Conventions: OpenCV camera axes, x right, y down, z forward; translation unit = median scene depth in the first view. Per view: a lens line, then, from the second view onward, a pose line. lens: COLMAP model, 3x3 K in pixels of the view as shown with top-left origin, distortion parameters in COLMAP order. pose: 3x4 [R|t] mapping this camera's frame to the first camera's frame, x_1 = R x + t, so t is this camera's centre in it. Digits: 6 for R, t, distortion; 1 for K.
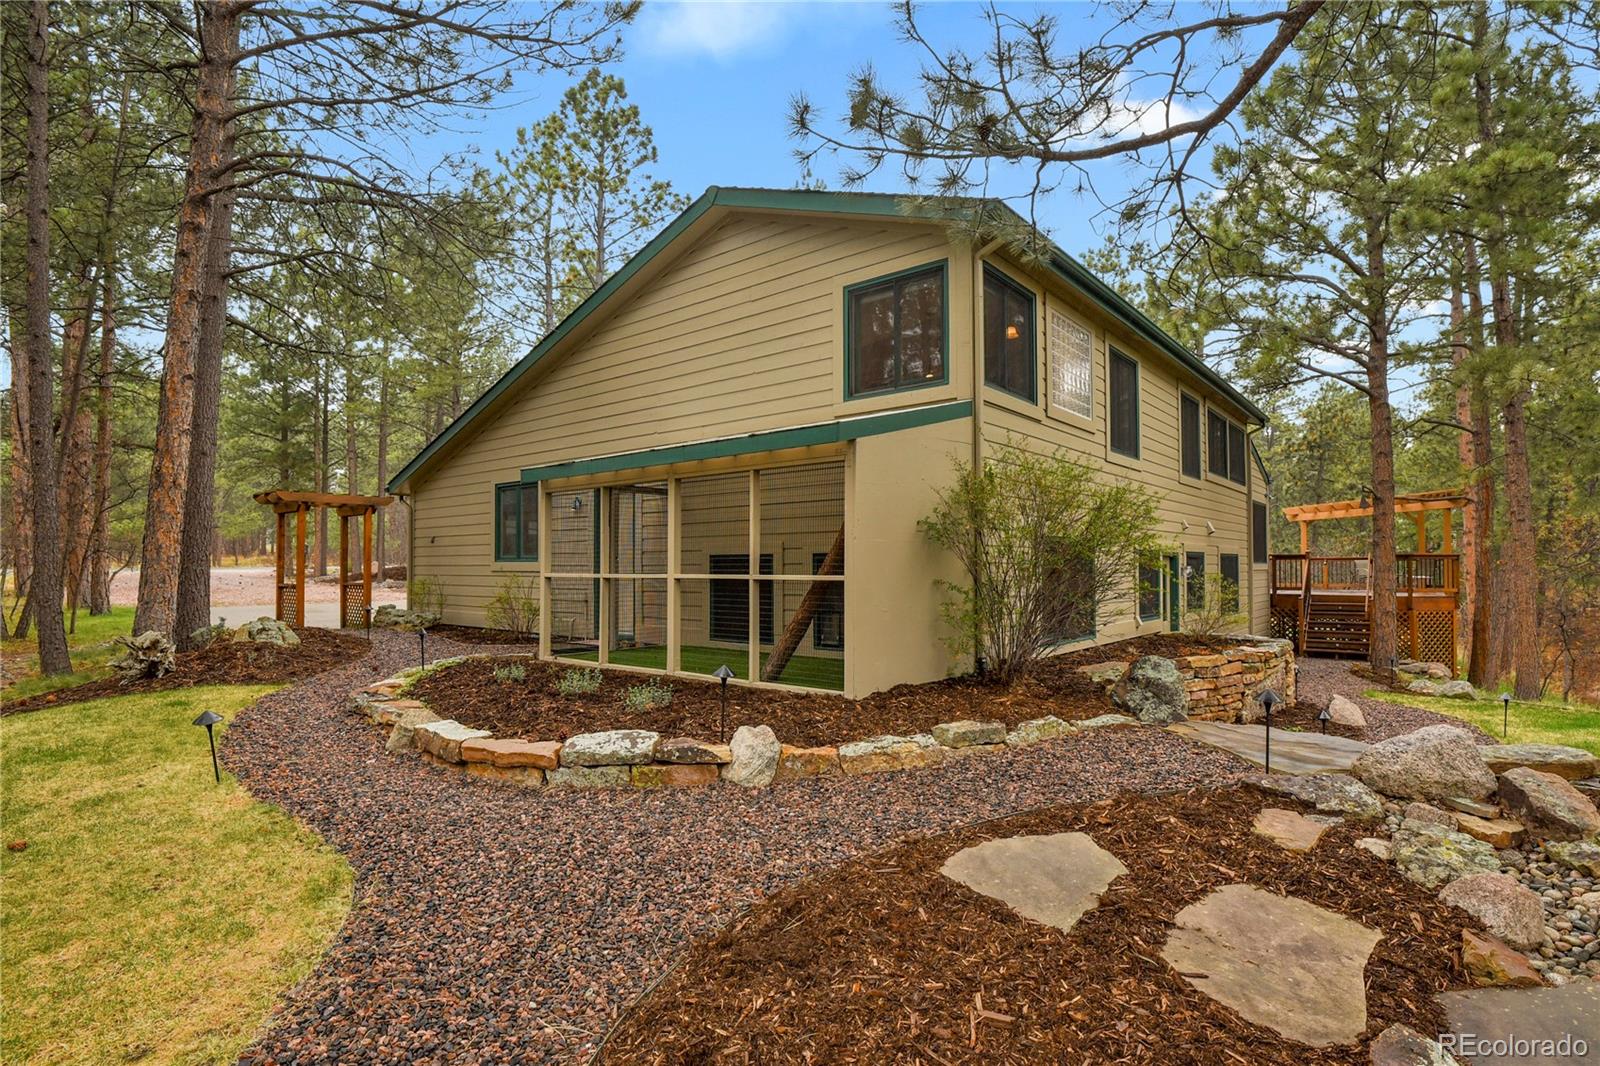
lens RADIAL K [[790.9, 0, 802.0], [0, 790.9, 550.1], [0, 0, 1]] dist [-0.001148, -0.010402]
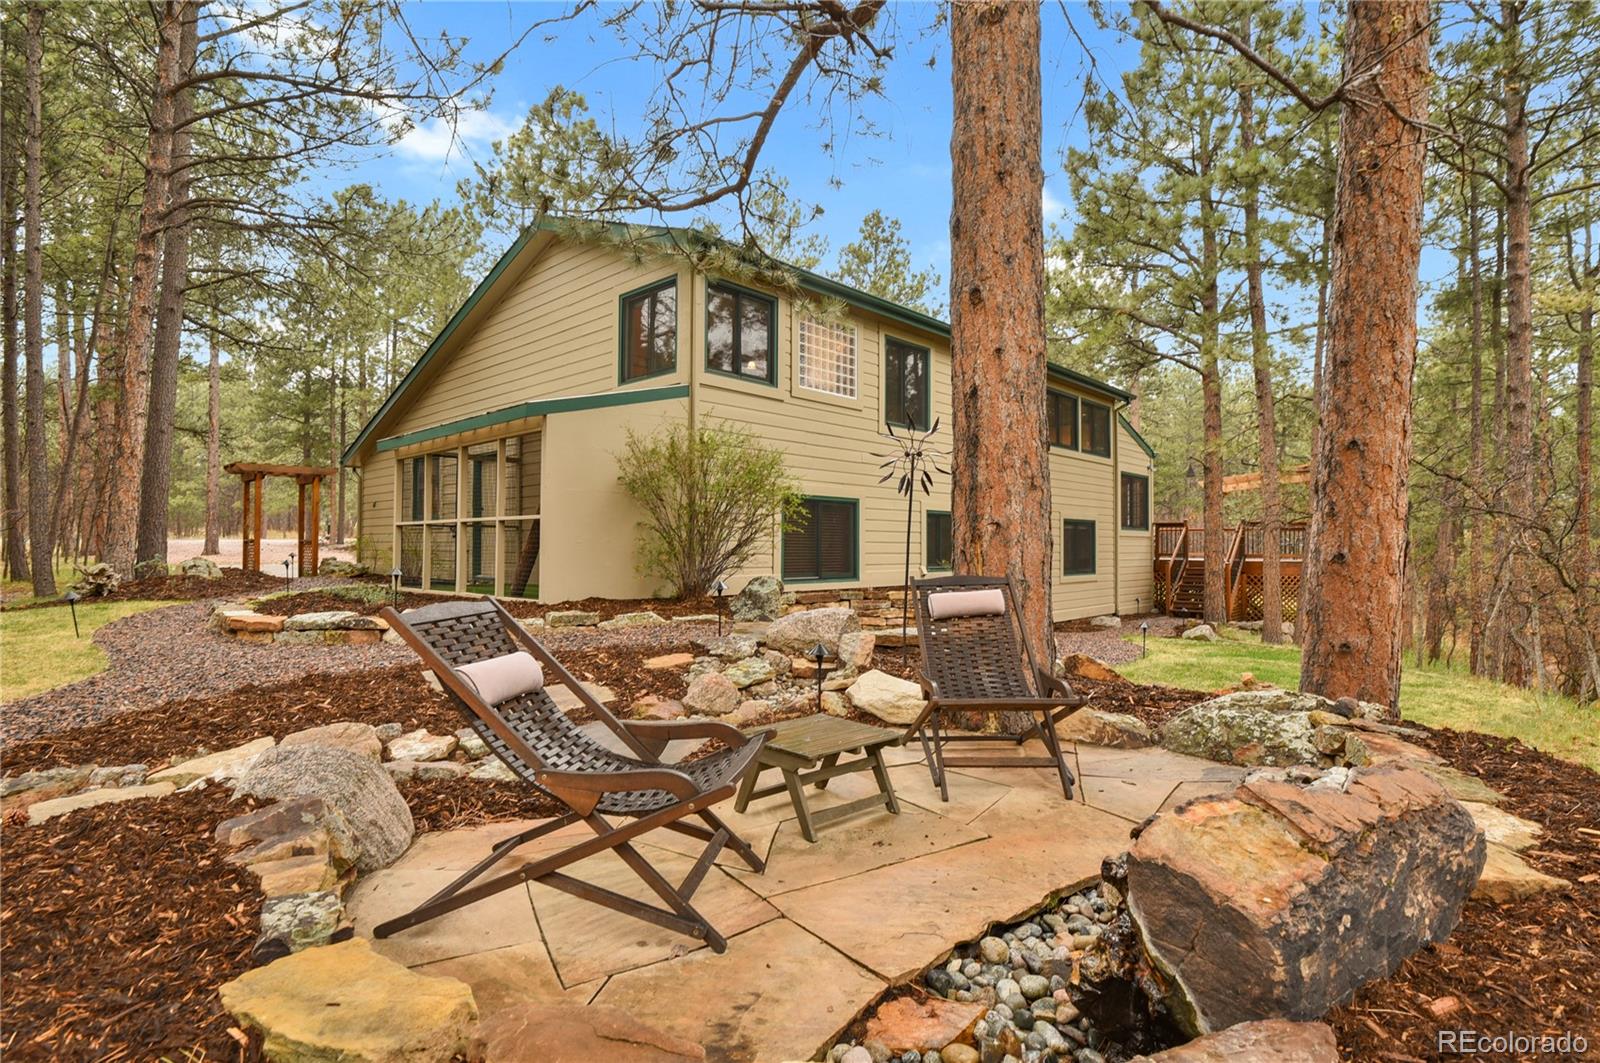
lens RADIAL K [[802.7, 0, 809.8], [0, 802.7, 532.9], [0, 0, 1]] dist [-0.002455, -0.009333]
pose [[0.997395, 0.003153, -0.072061, 0.422675], [-0.003141, 0.999995, 0.000281, 0.042520], [0.072061, -0.000054, 0.997400, -0.240303]]
